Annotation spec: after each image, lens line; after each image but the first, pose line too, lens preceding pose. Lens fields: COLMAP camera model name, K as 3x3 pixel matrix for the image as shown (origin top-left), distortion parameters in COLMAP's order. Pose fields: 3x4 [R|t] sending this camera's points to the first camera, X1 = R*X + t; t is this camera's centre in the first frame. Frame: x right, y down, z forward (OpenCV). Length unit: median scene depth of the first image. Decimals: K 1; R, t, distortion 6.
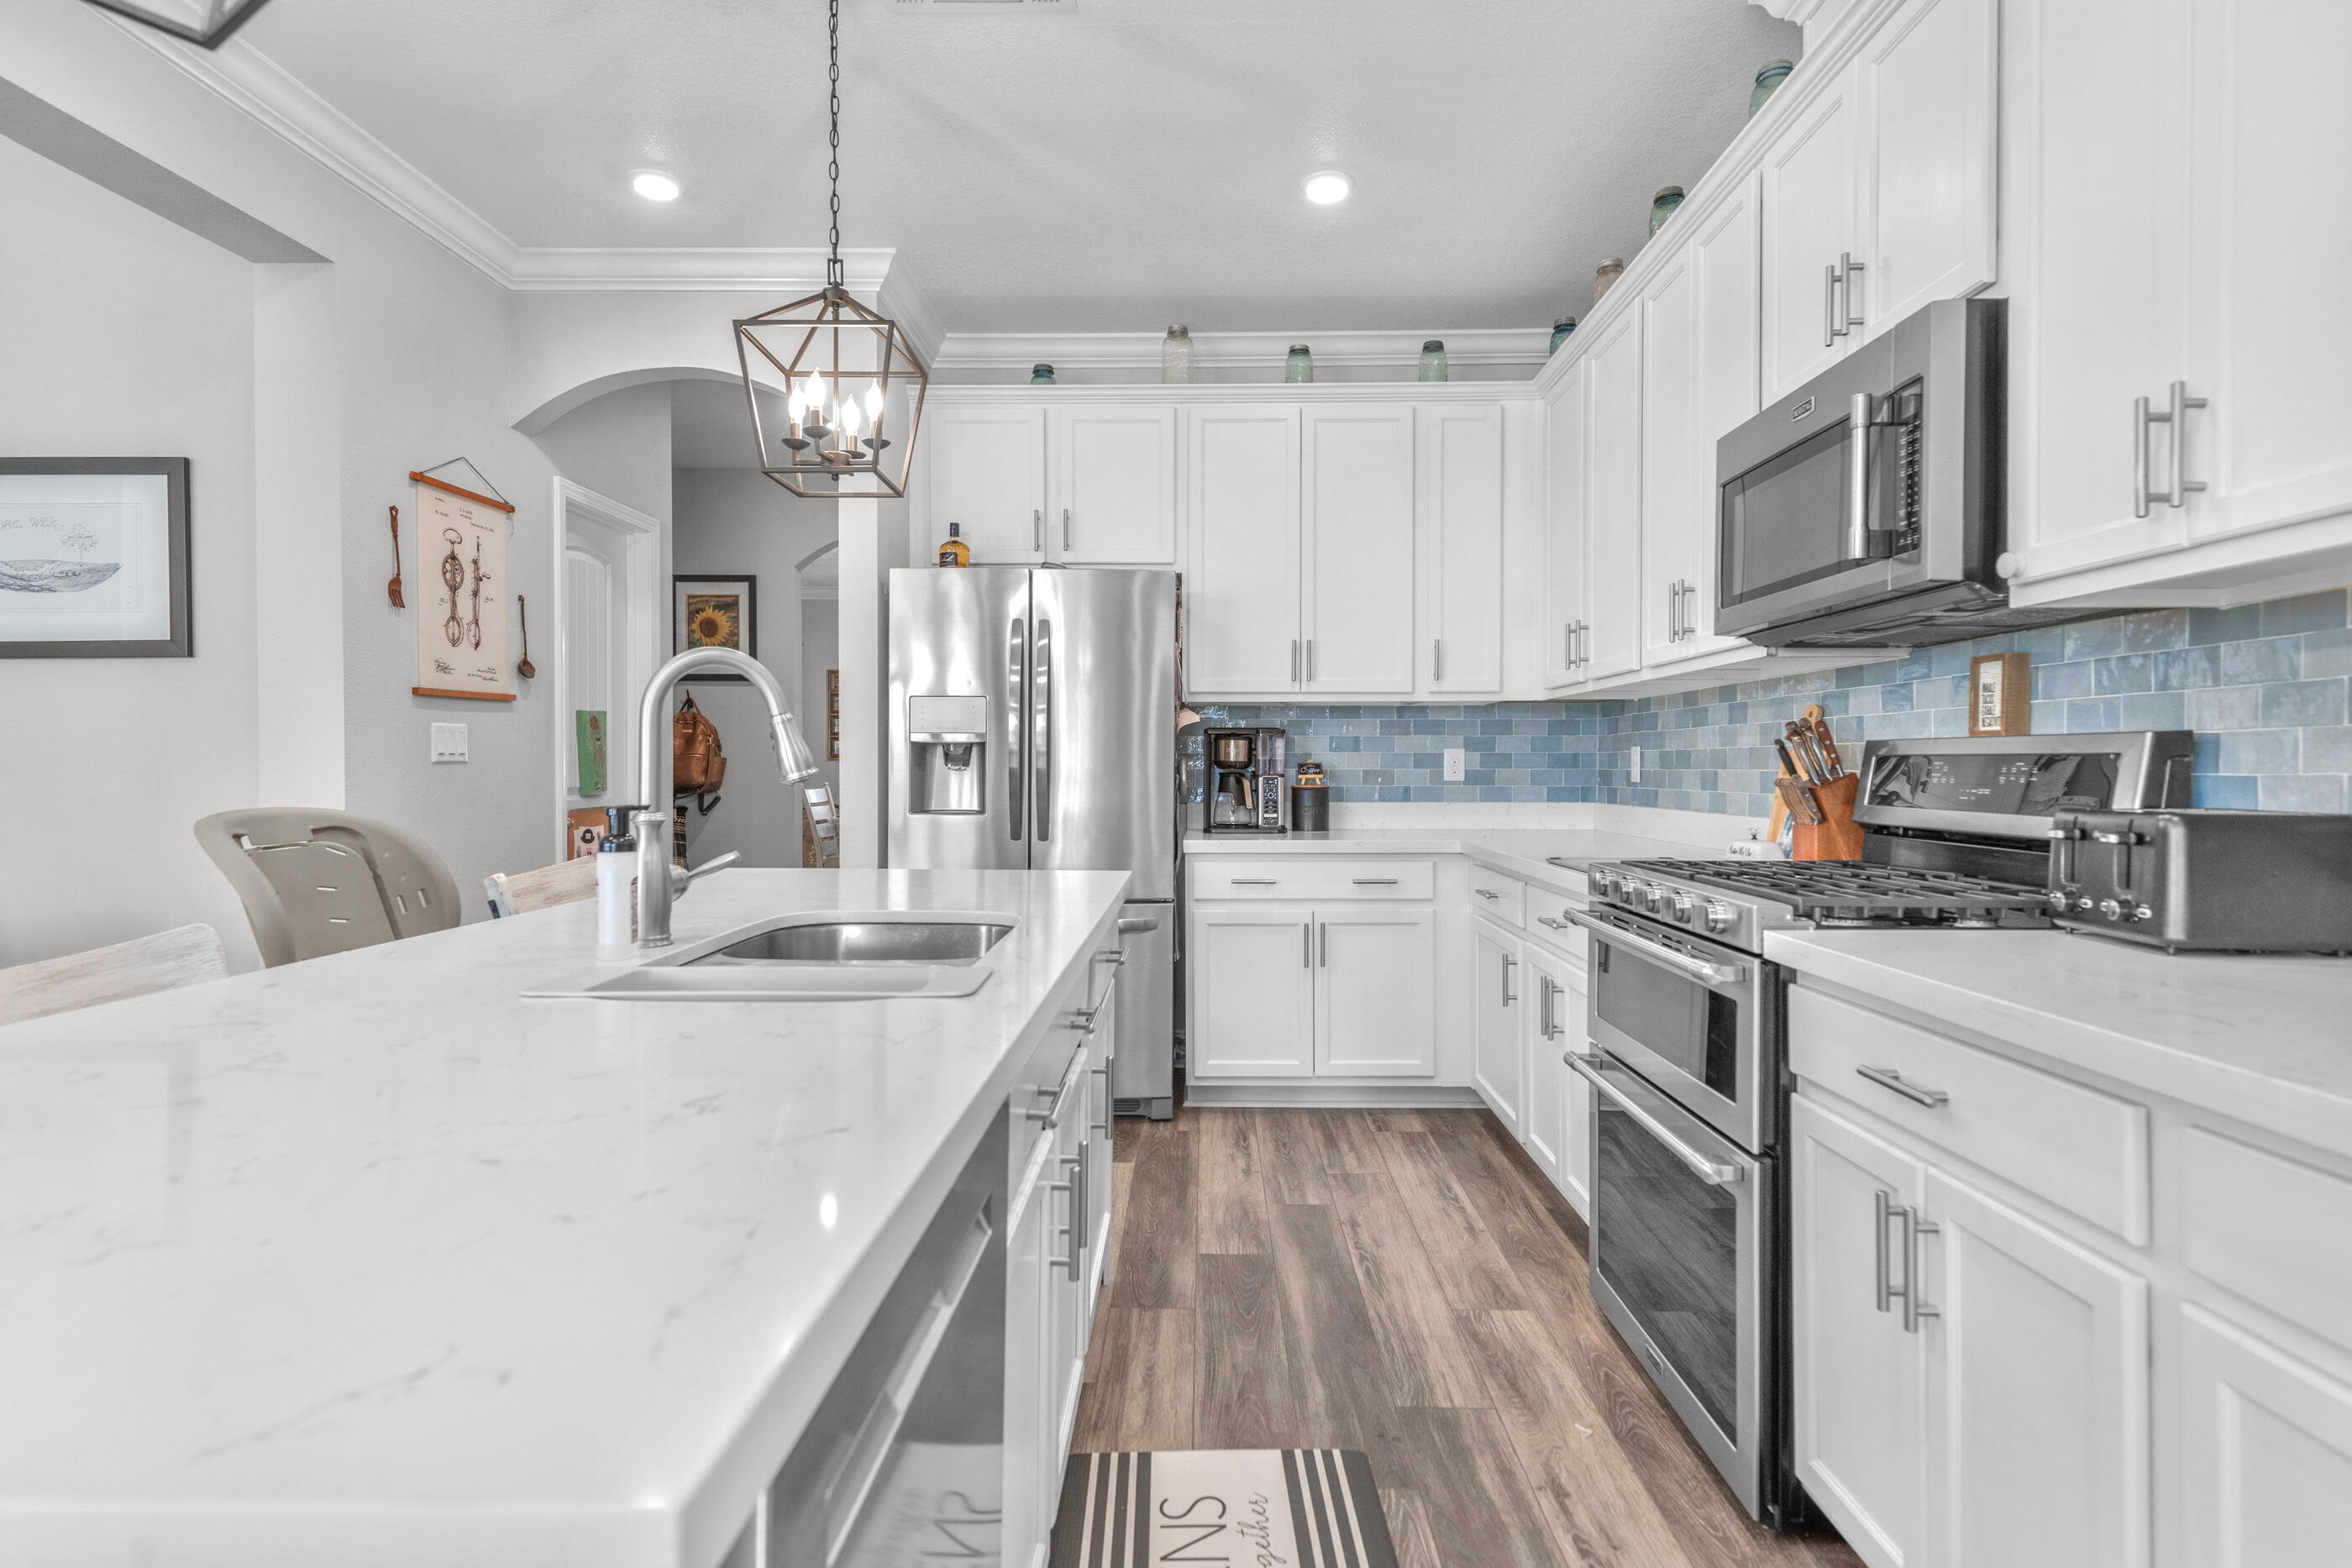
lens RADIAL K [[1209.1, 0, 1142.7], [0, 1209.1, 780.2], [0, 0, 1]] dist [0.012223, -0.000645]
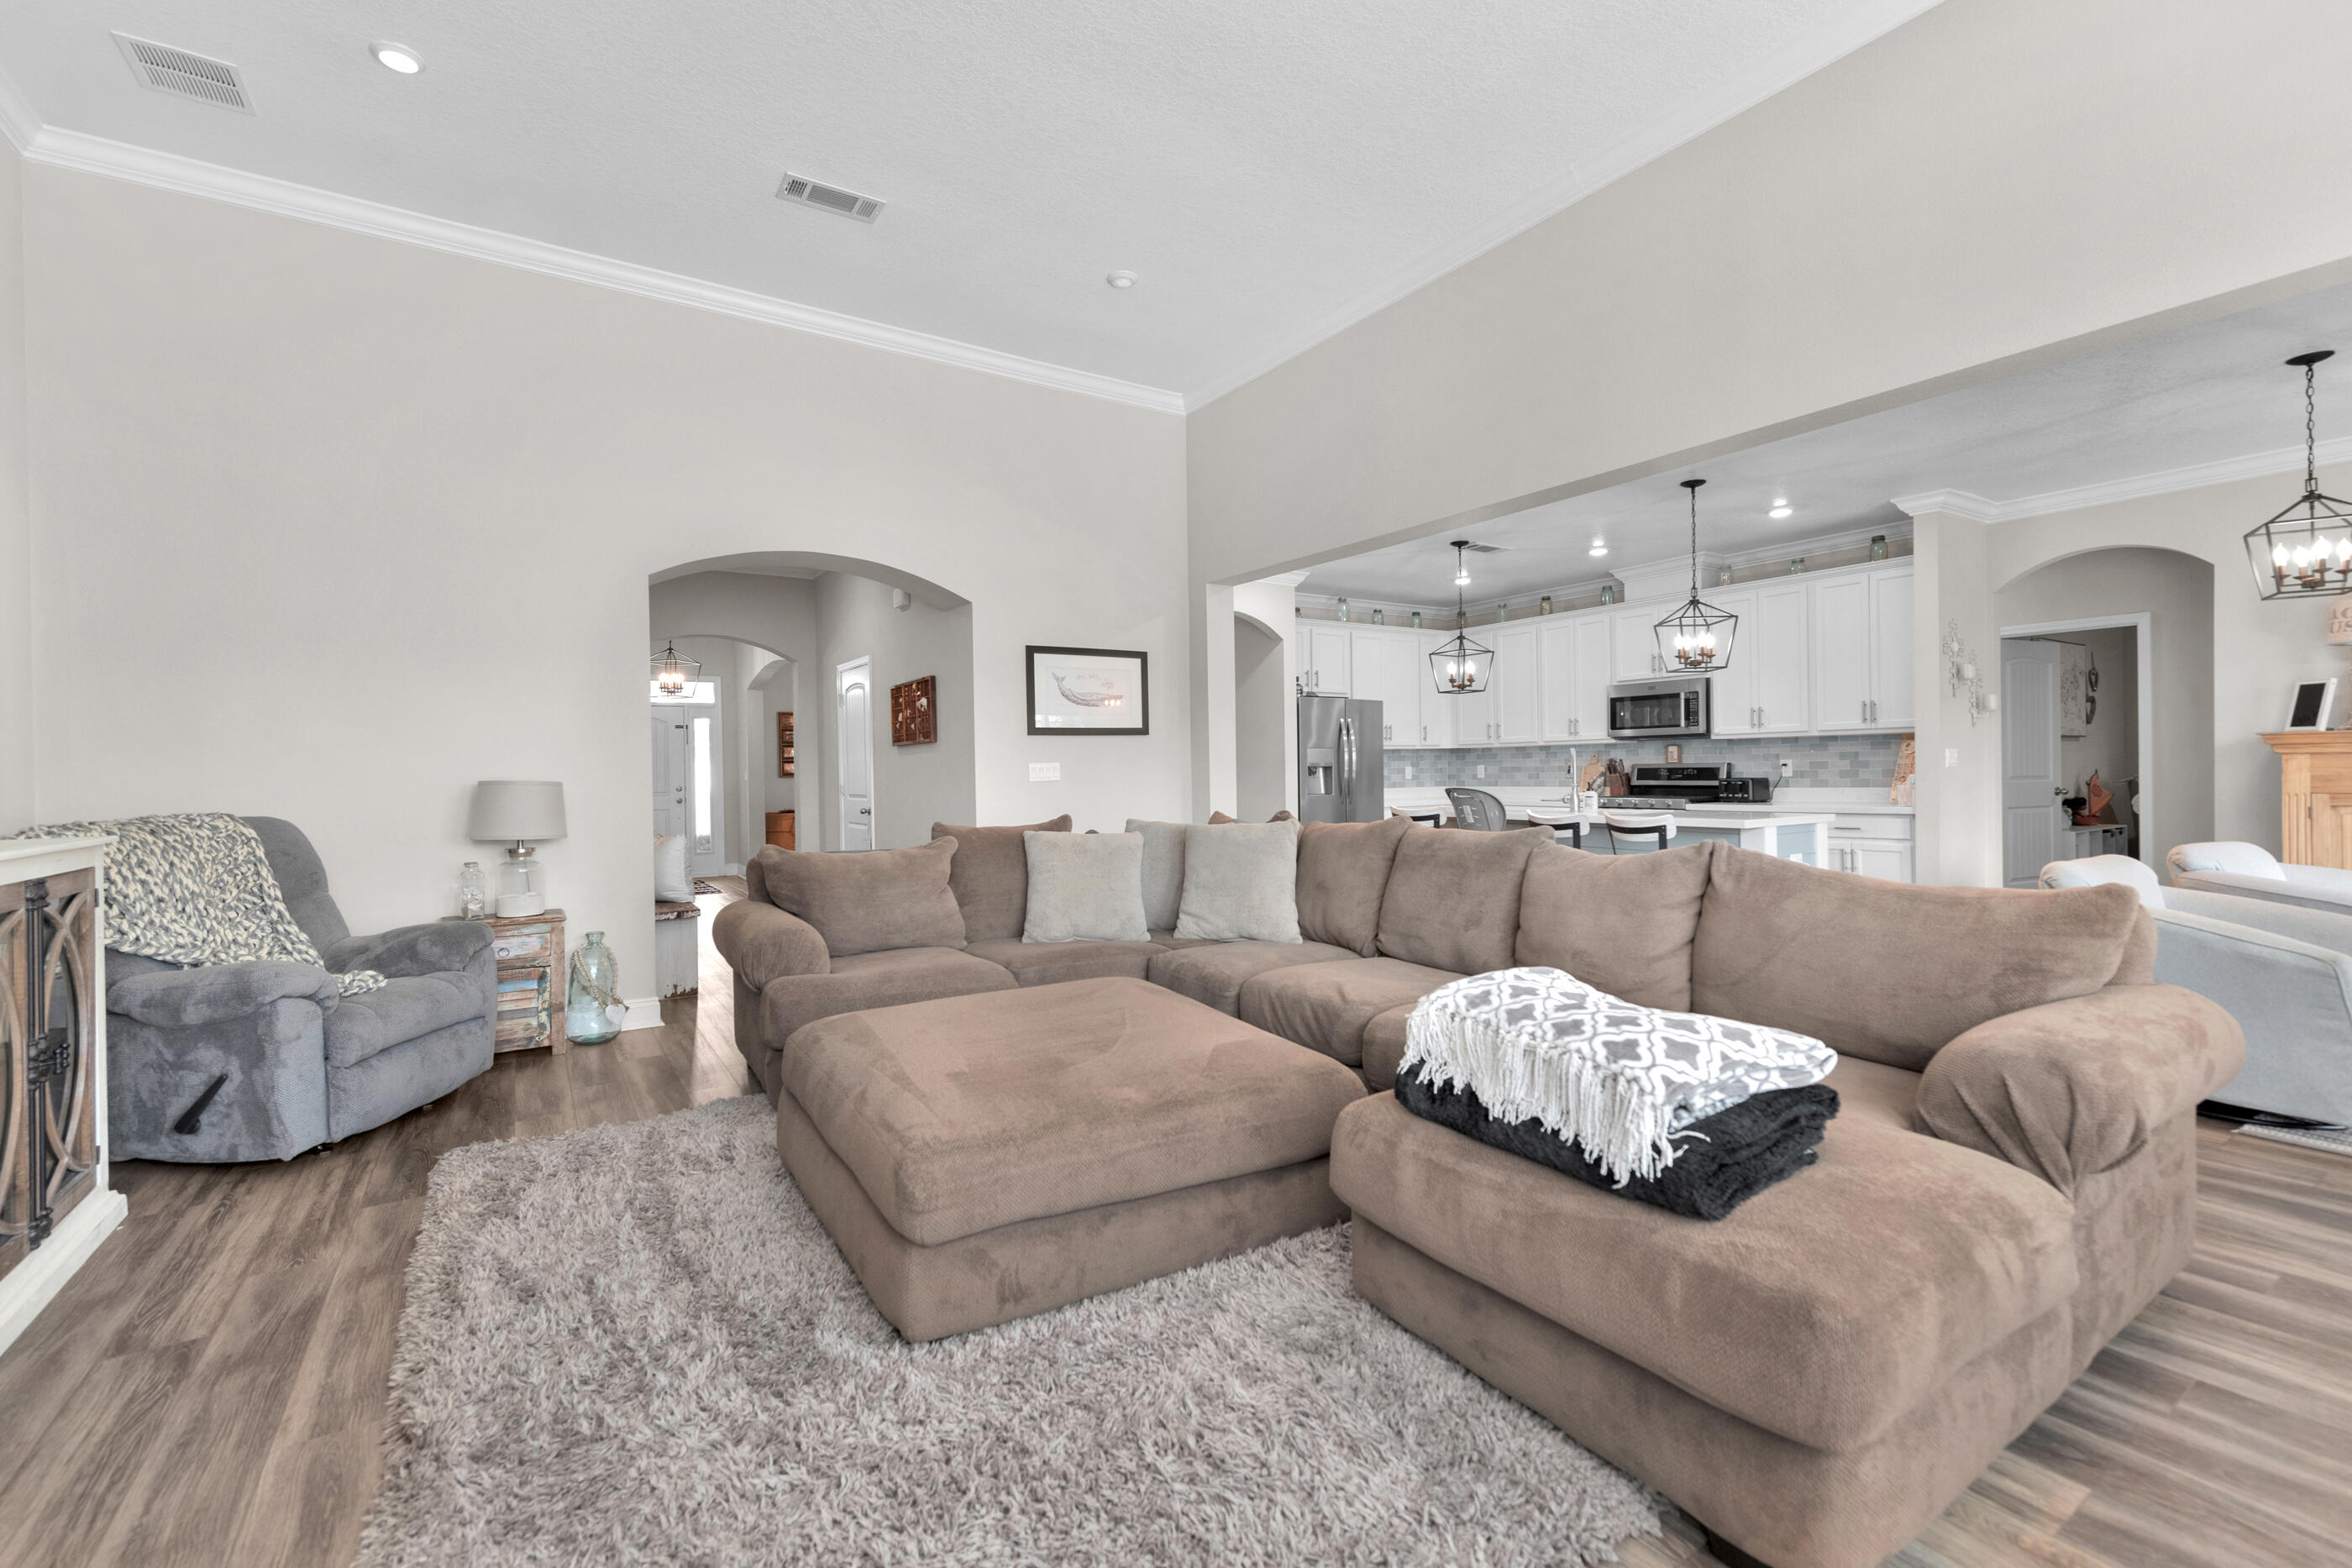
lens RADIAL K [[1014.2, 0, 1151.5], [0, 1014.2, 766.1], [0, 0, 1]] dist [0.009761, -0.000929]
pose [[0.836874, -0.011580, 0.547274, -1.643383], [0.023680, 0.999606, -0.015060, -0.009426], [-0.546884, 0.025563, 0.836818, -0.584508]]
